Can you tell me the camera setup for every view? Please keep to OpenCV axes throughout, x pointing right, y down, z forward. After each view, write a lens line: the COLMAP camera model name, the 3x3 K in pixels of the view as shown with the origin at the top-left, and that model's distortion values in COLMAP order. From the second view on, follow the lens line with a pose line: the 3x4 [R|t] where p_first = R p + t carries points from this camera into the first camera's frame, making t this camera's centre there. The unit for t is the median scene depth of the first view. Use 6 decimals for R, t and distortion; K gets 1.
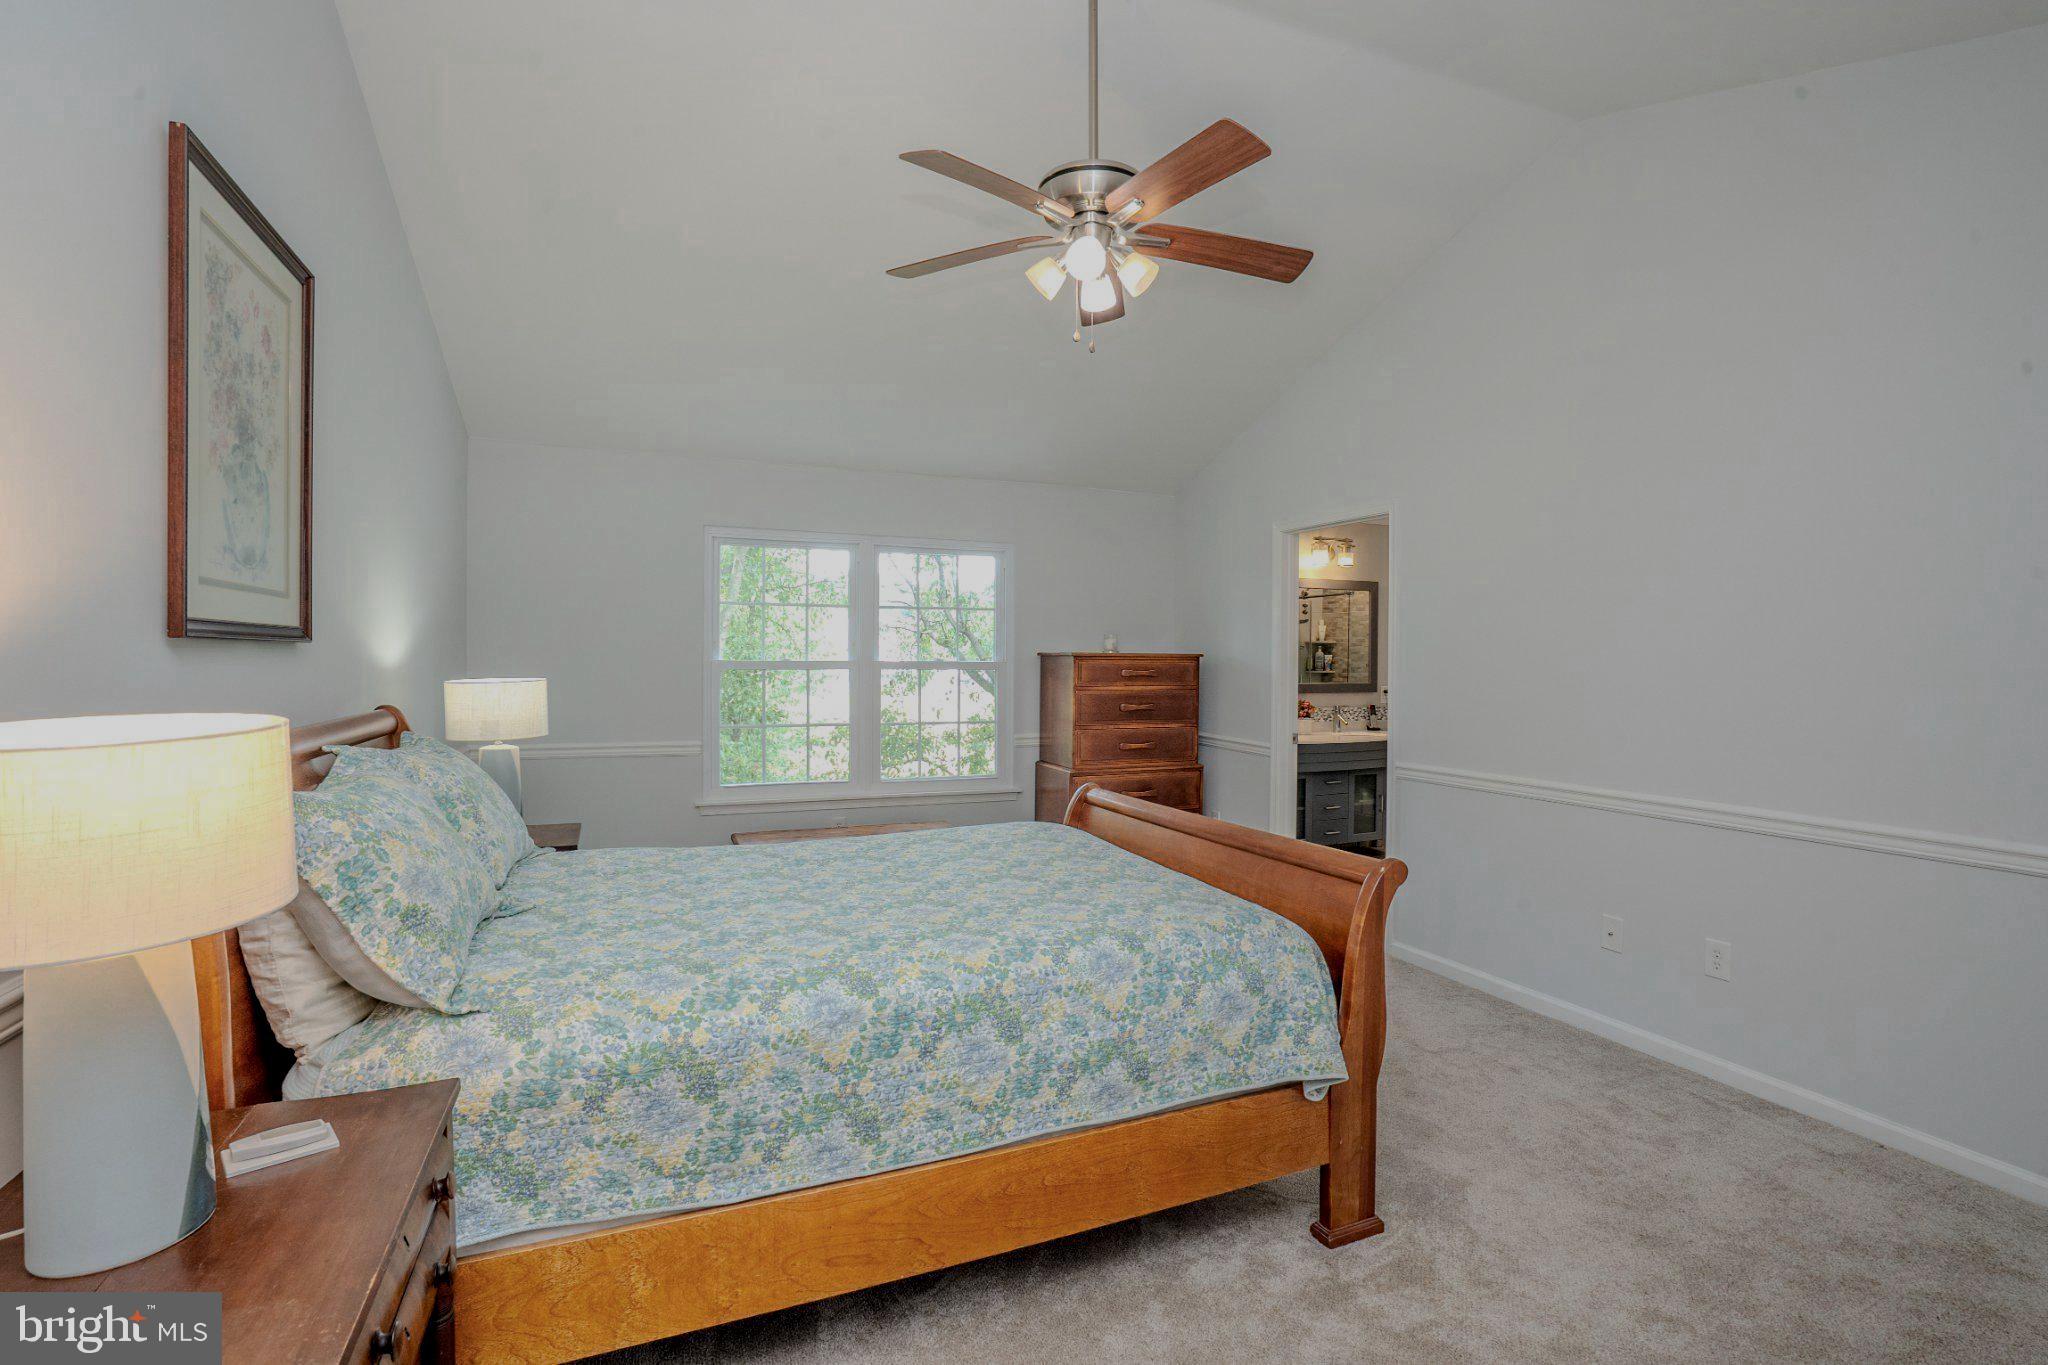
lens RADIAL K [[924.8, 0, 1026.0], [0, 924.8, 675.2], [0, 0, 1]] dist [-0.070049, 0.032105]
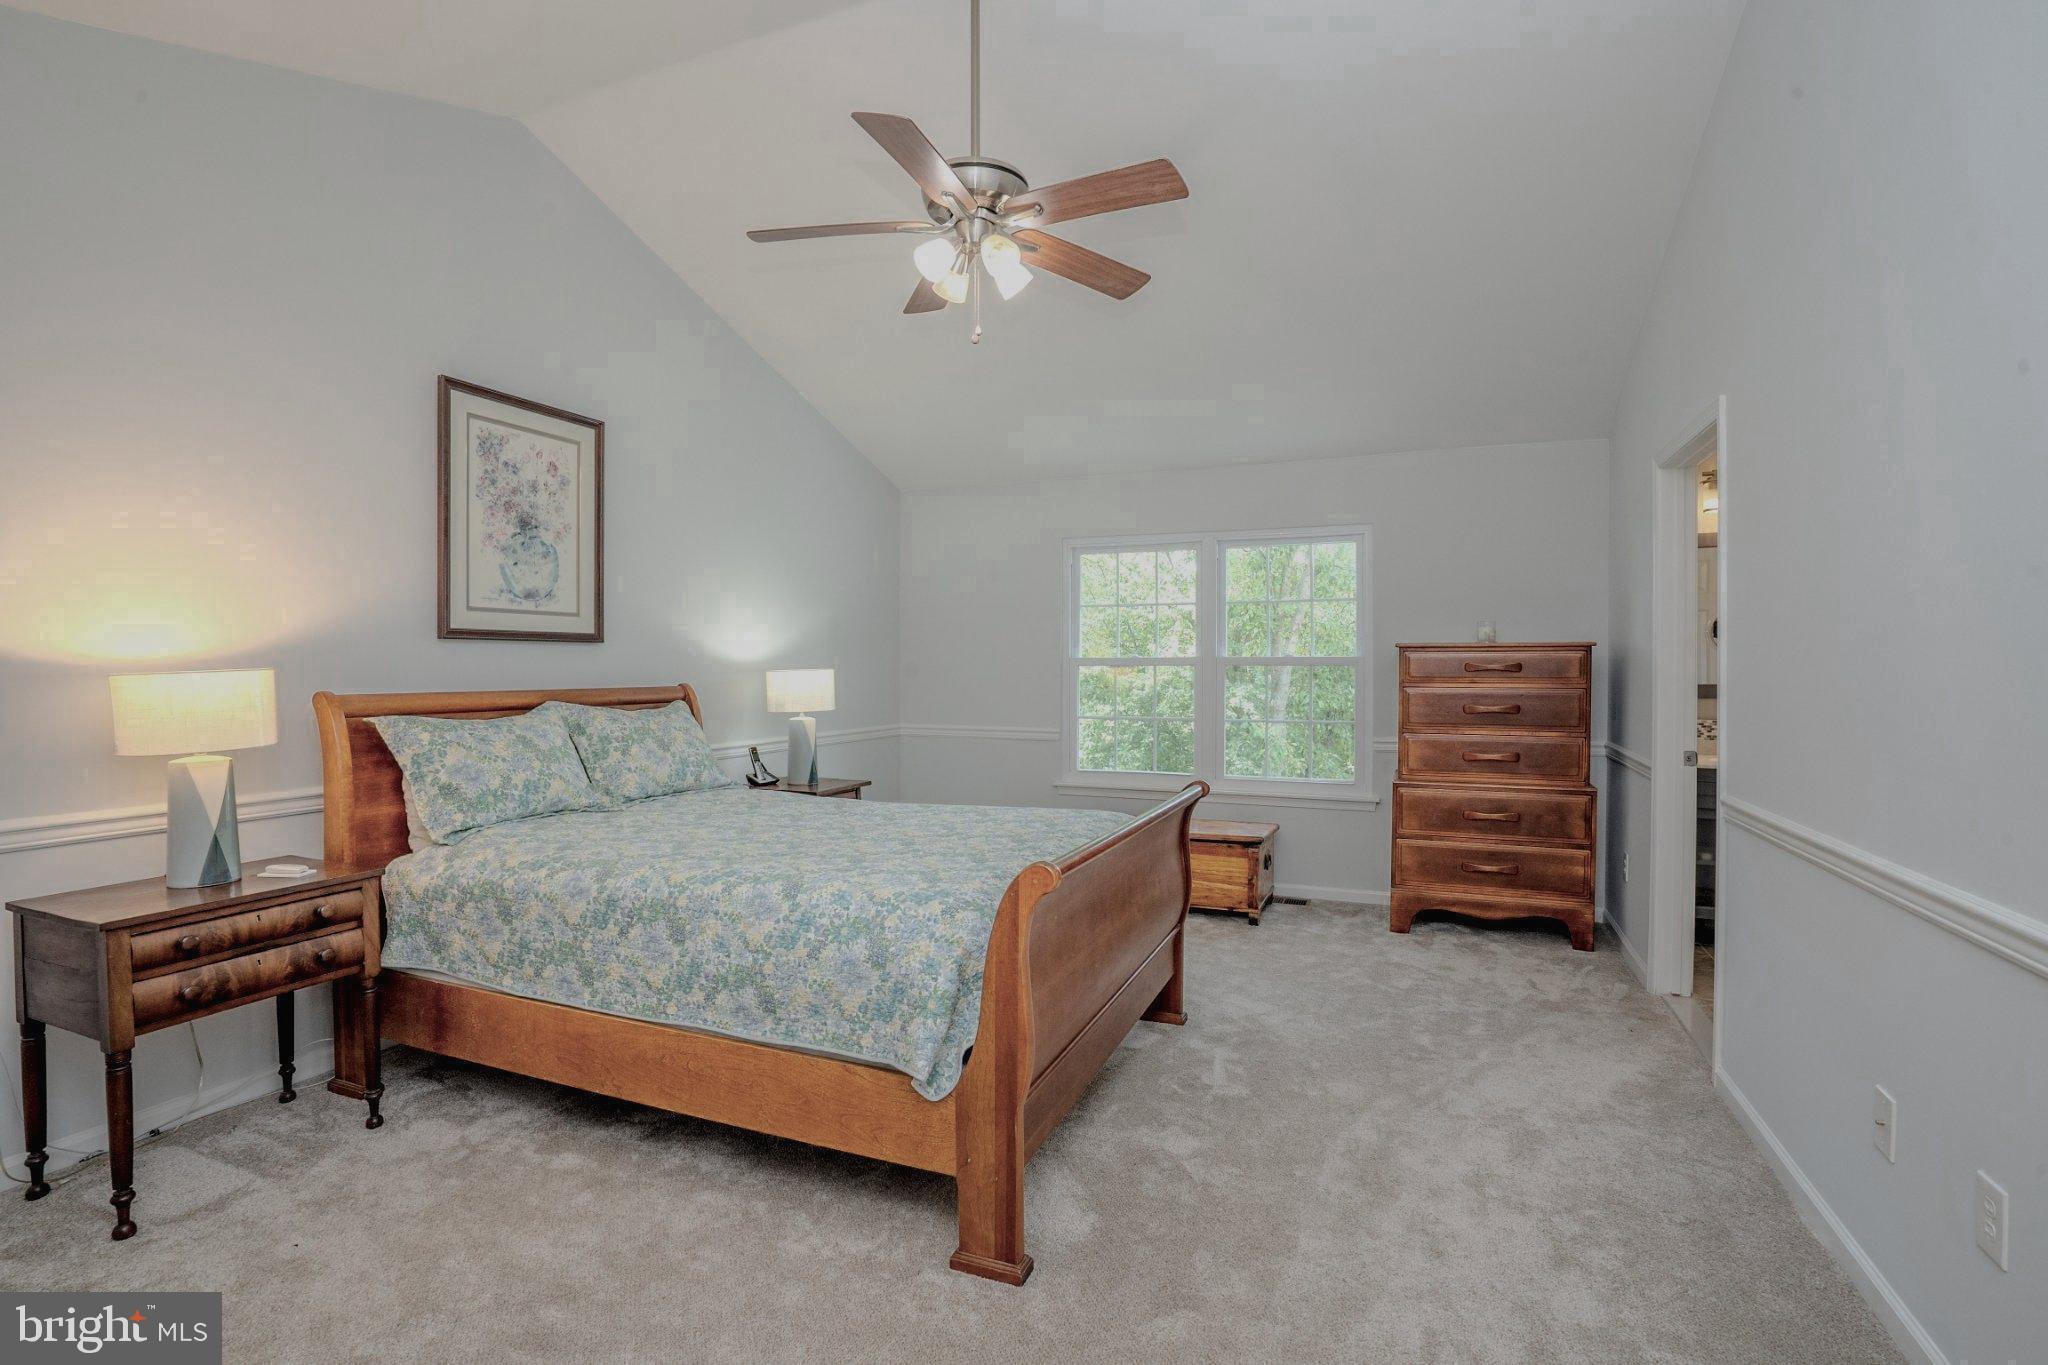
lens RADIAL K [[924.8, 0, 1026.0], [0, 924.8, 675.2], [0, 0, 1]] dist [-0.070049, 0.032105]
pose [[0.710595, -0.000538, -0.703601, 1.157669], [-0.005939, 0.999959, -0.006763, 0.037412], [0.703576, 0.008985, 0.710563, 0.431334]]
